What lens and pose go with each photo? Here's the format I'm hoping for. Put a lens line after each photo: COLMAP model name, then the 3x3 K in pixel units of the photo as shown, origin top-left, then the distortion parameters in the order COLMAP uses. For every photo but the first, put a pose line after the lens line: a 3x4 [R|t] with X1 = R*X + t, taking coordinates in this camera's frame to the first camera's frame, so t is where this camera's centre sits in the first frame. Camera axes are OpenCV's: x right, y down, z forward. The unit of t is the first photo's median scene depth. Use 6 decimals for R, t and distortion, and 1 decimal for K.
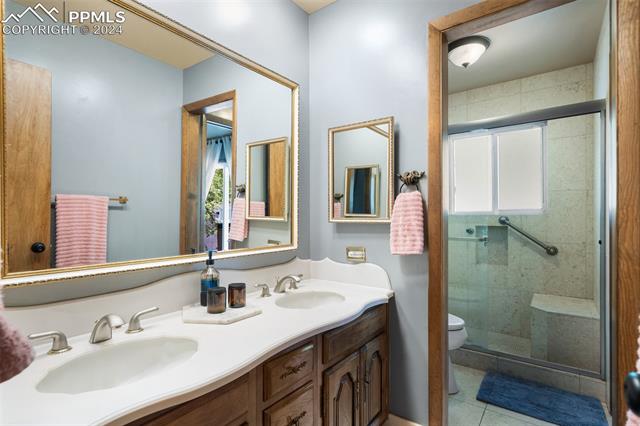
lens RADIAL K [[314.5, 0, 318.2], [0, 314.5, 216.9], [0, 0, 1]] dist [0.001474, -0.000453]
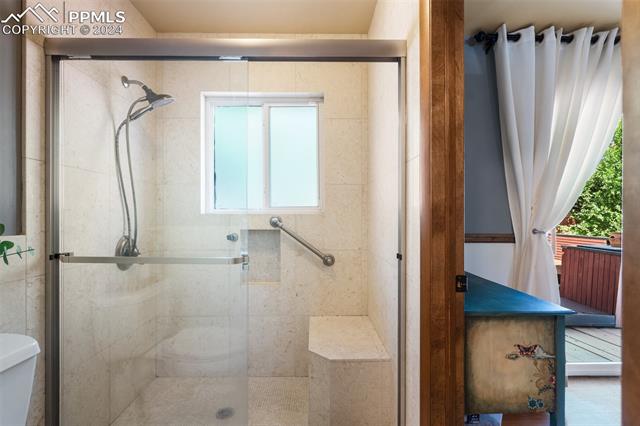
lens RADIAL K [[292.3, 0, 318.5], [0, 292.3, 216.7], [0, 0, 1]] dist [-0.007180, 0.002250]
pose [[0.786625, 0.000043, 0.617431, 0.265484], [-0.001538, 0.999997, 0.001890, -0.002482], [-0.617429, -0.002436, 0.786623, 0.431295]]
